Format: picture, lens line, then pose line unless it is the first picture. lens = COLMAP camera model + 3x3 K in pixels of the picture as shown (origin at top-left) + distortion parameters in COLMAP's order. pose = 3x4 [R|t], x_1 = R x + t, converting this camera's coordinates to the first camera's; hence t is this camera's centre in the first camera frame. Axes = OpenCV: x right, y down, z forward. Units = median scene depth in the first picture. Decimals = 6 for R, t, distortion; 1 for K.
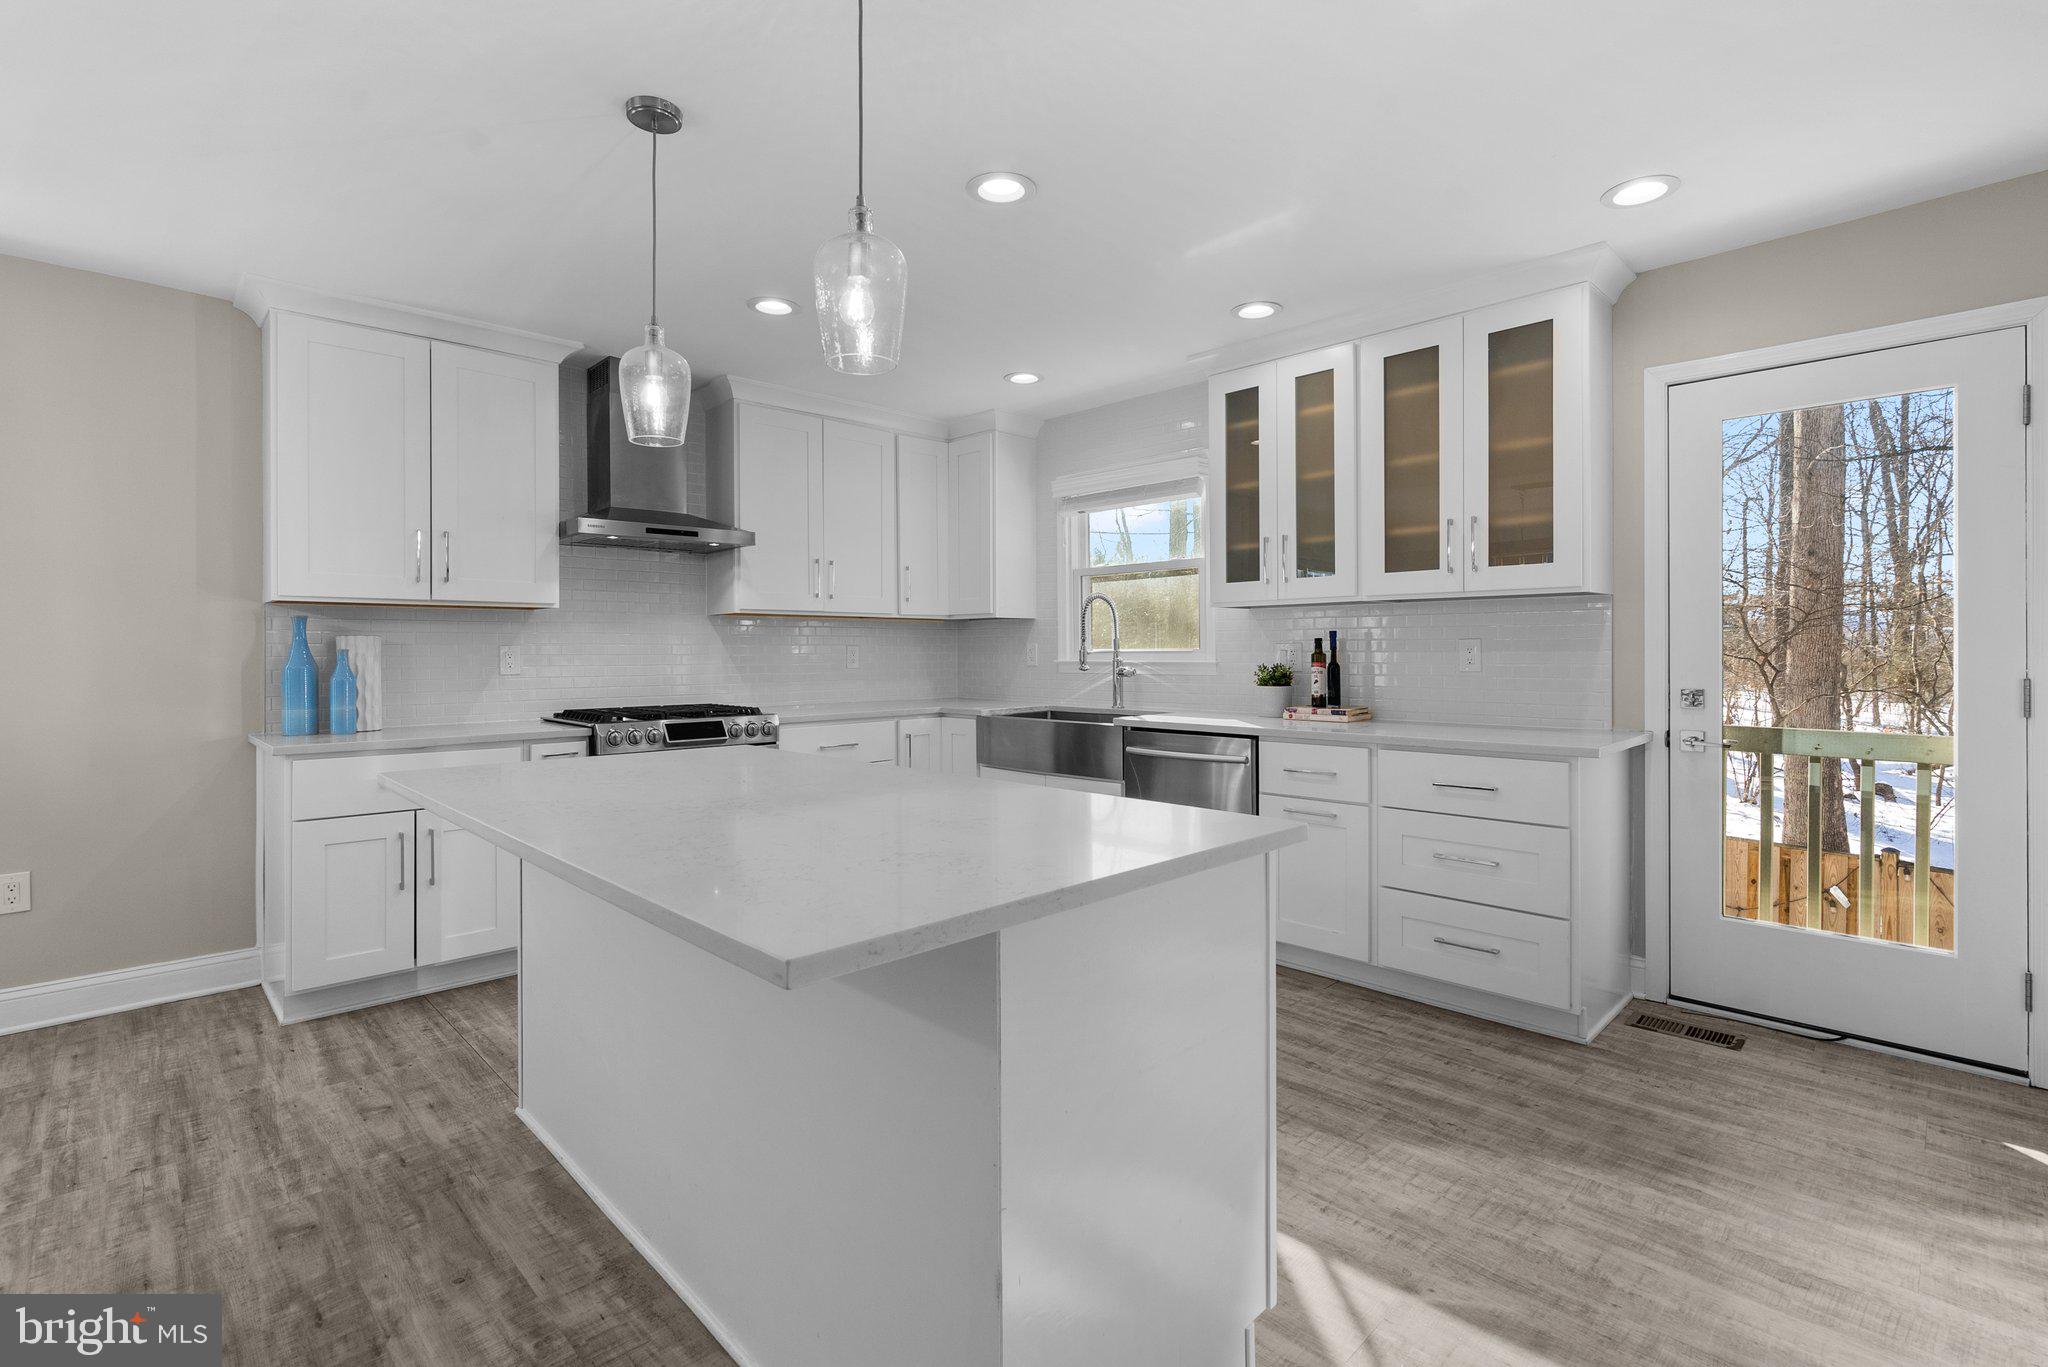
lens RADIAL K [[933.3, 0, 1027.0], [0, 933.3, 653.9], [0, 0, 1]] dist [-0.004371, 0.000898]
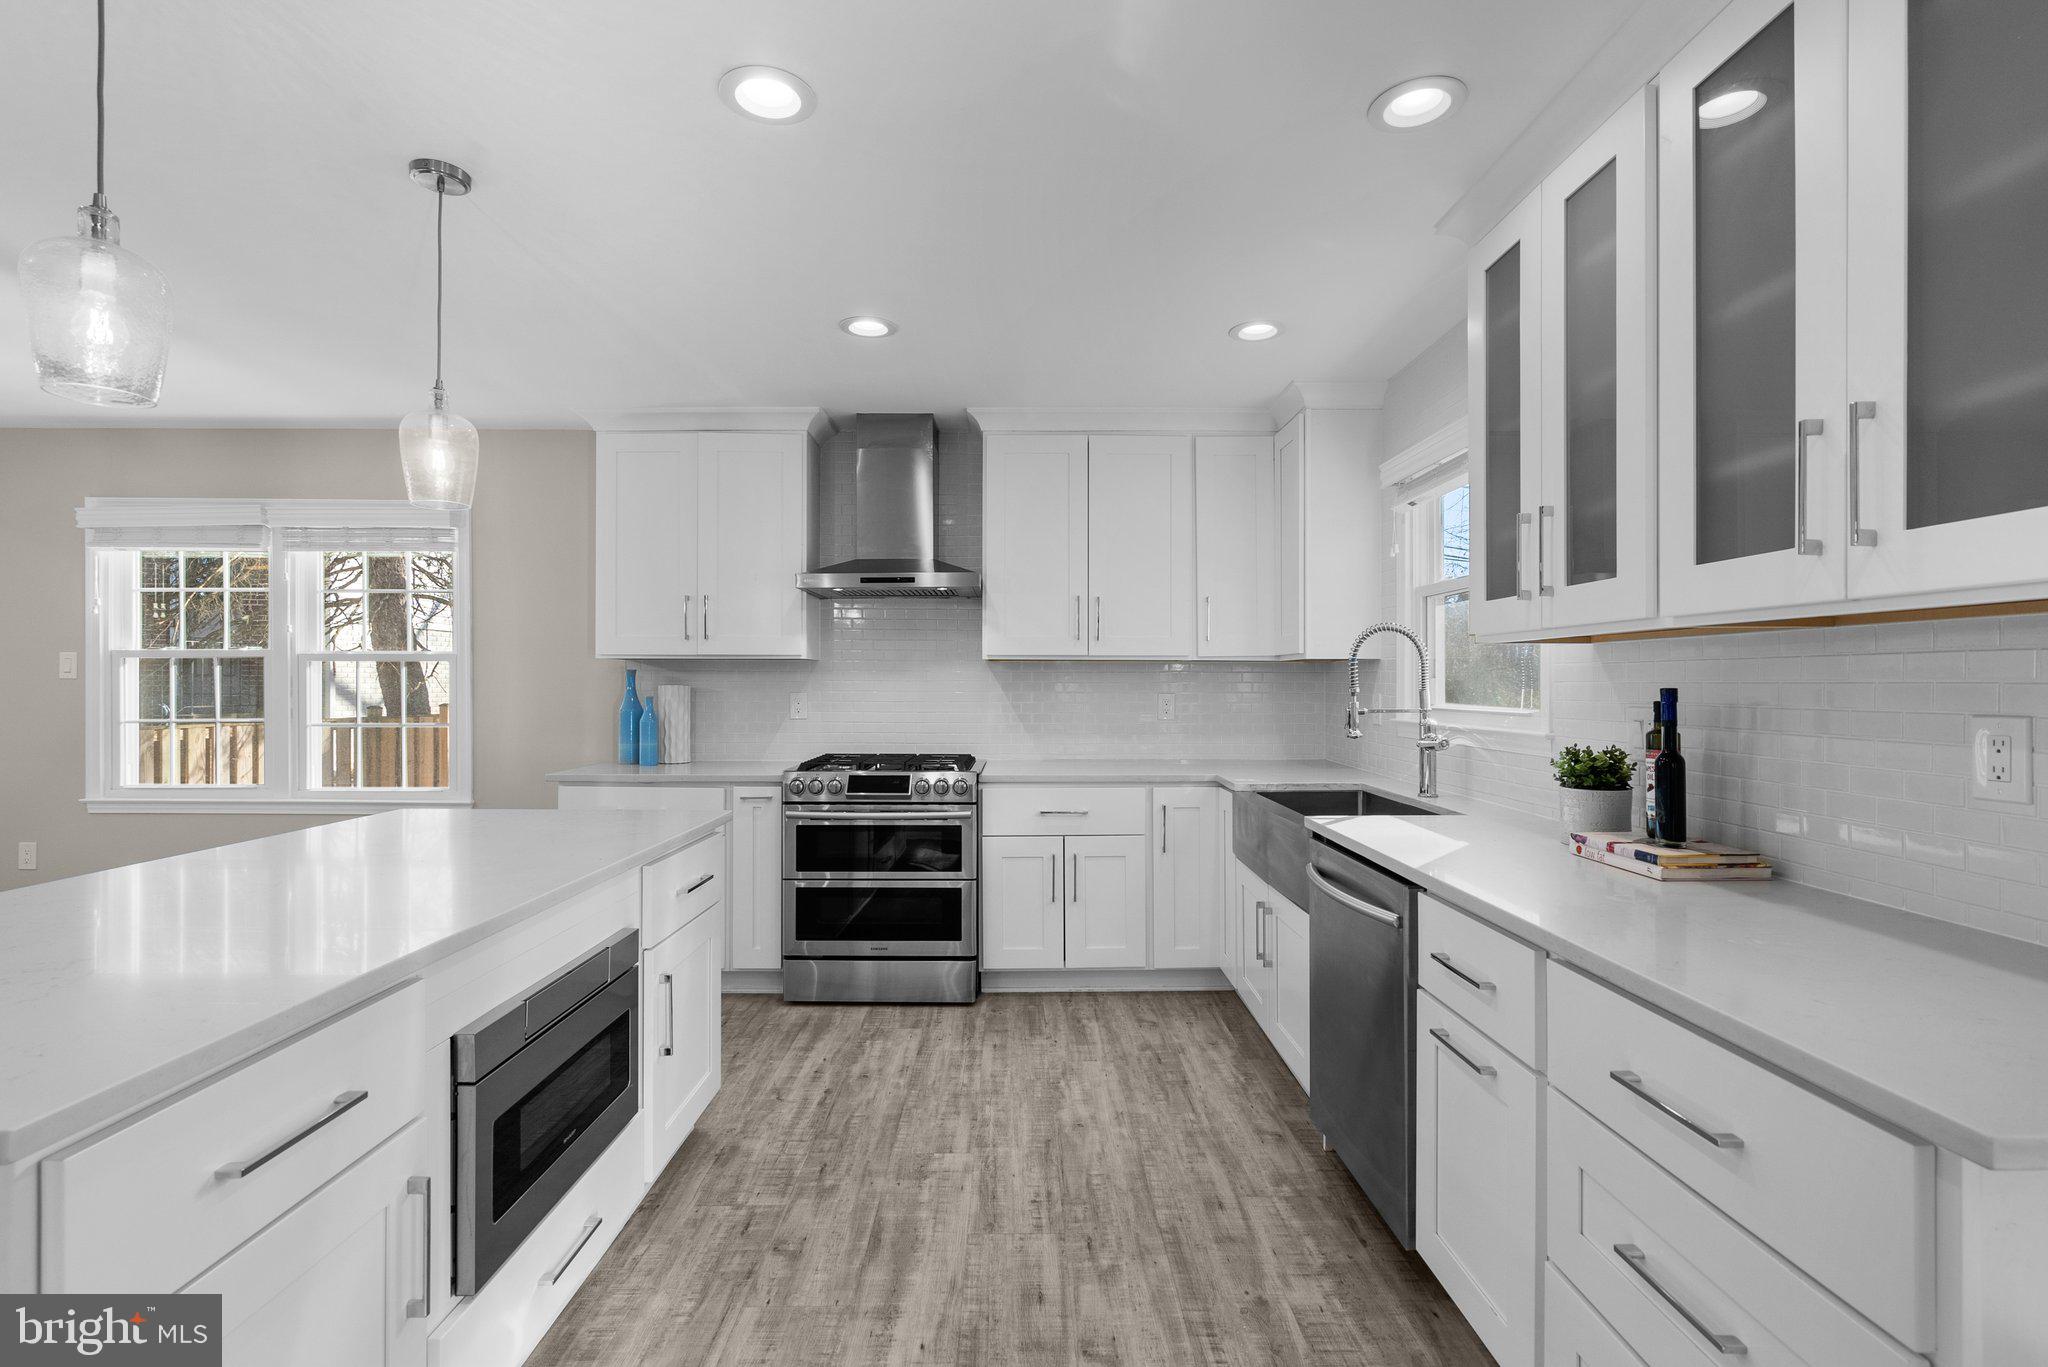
lens RADIAL K [[926.8, 0, 1028.2], [0, 926.8, 682.3], [0, 0, 1]] dist [-0.004450, 0.001300]
pose [[0.720172, 0.006569, -0.693765, 0.471786], [-0.007278, 0.999972, 0.001914, -0.029470], [0.693758, 0.003671, 0.720199, 0.463333]]
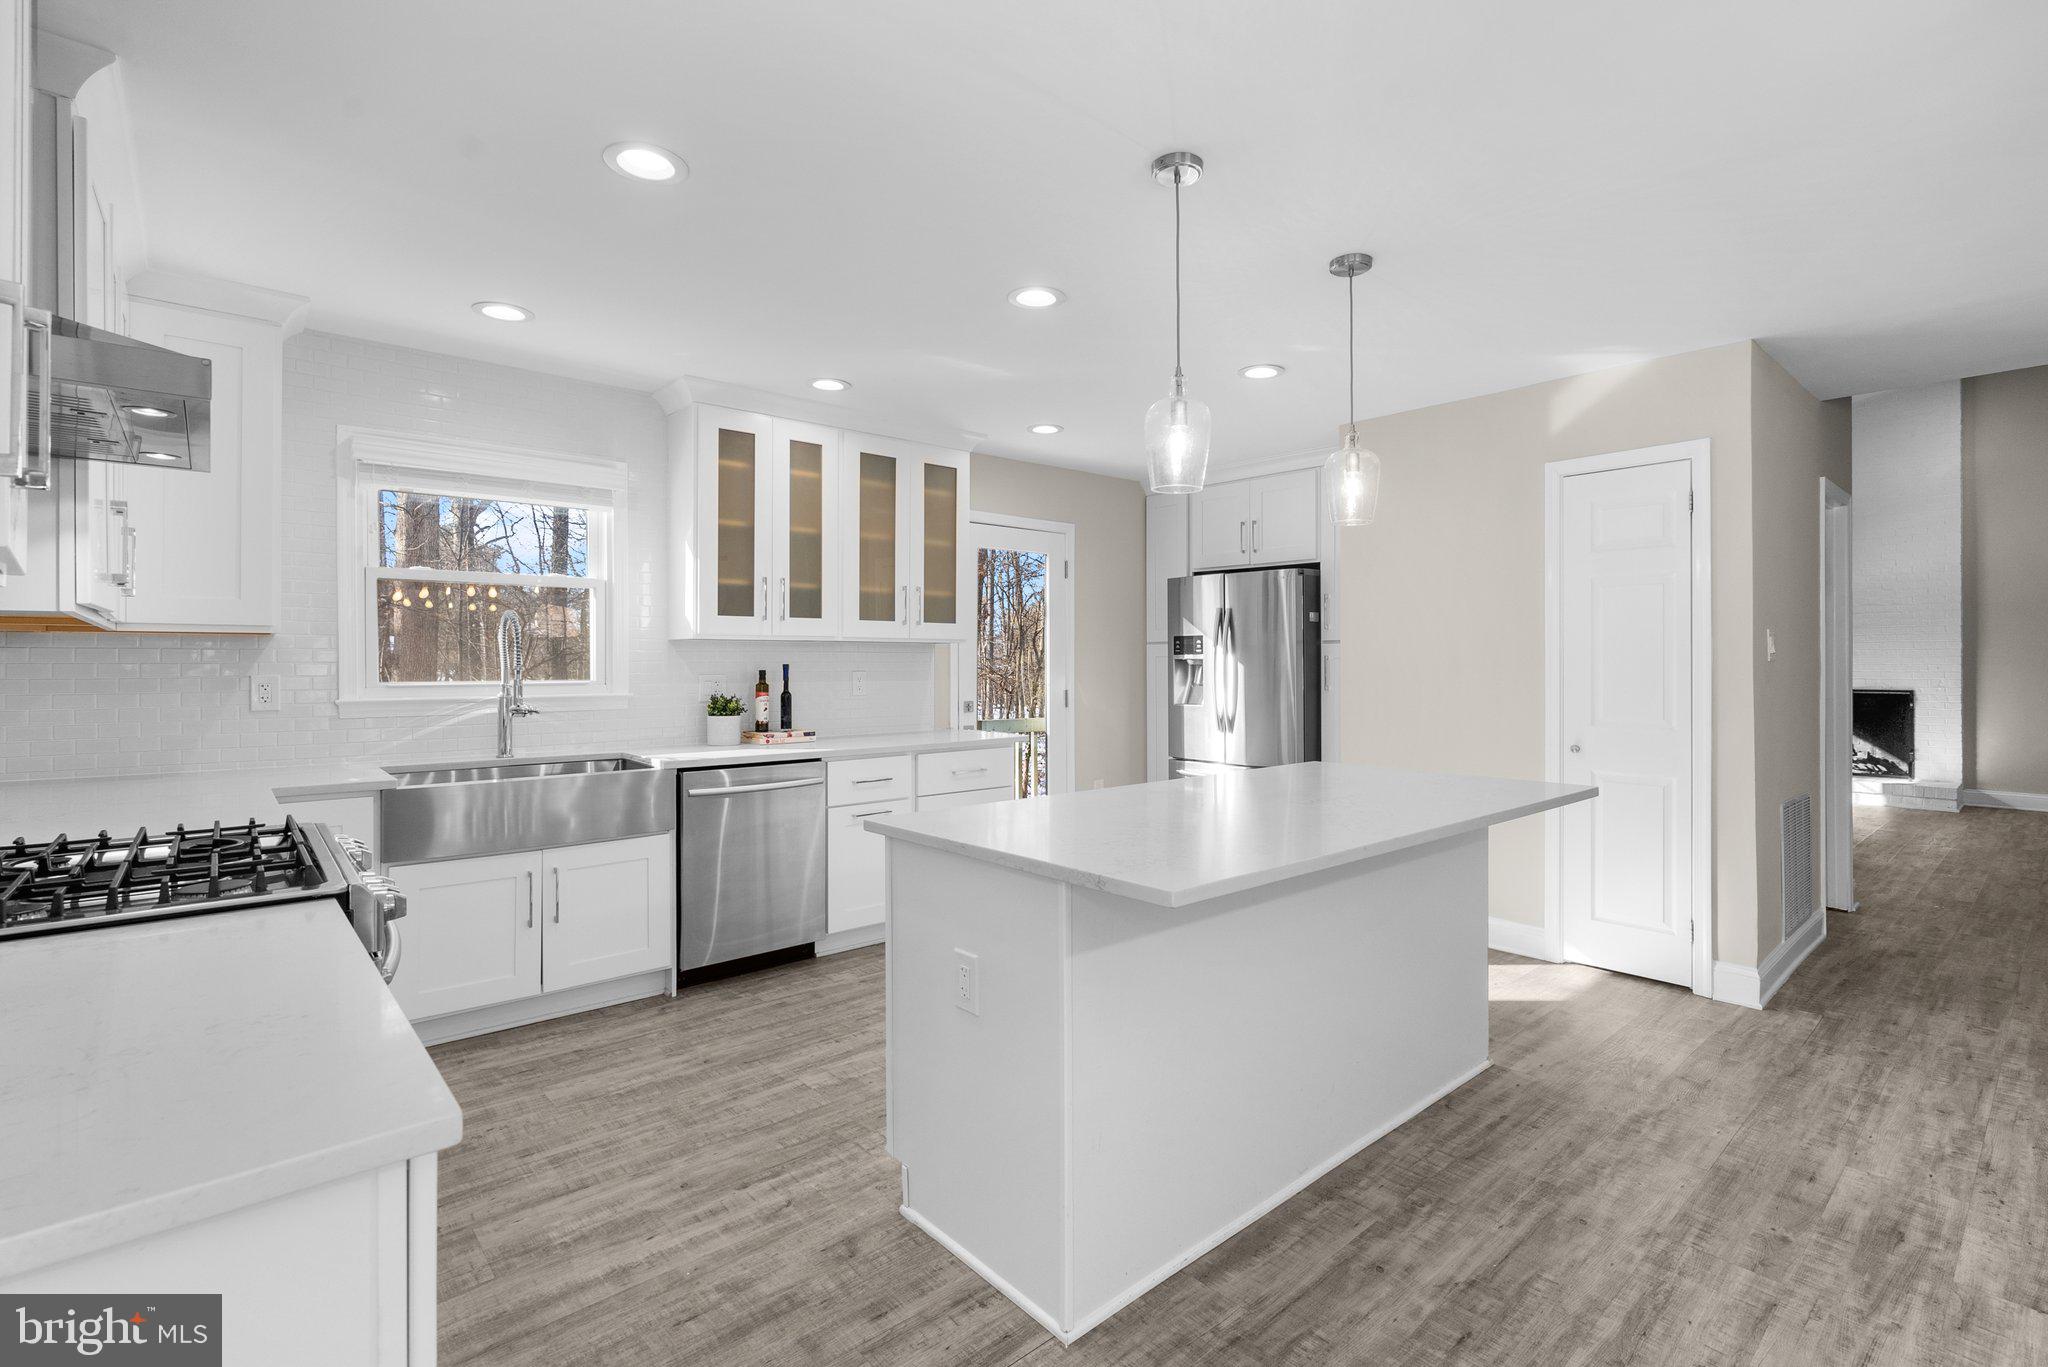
lens RADIAL K [[942.5, 0, 1040.7], [0, 942.5, 659.8], [0, 0, 1]] dist [-0.003447, 0.000613]
pose [[0.051471, 0.007060, 0.998650, -0.914679], [0.003481, 0.999968, -0.007249, -0.022700], [-0.998668, 0.003849, 0.051445, 0.700547]]
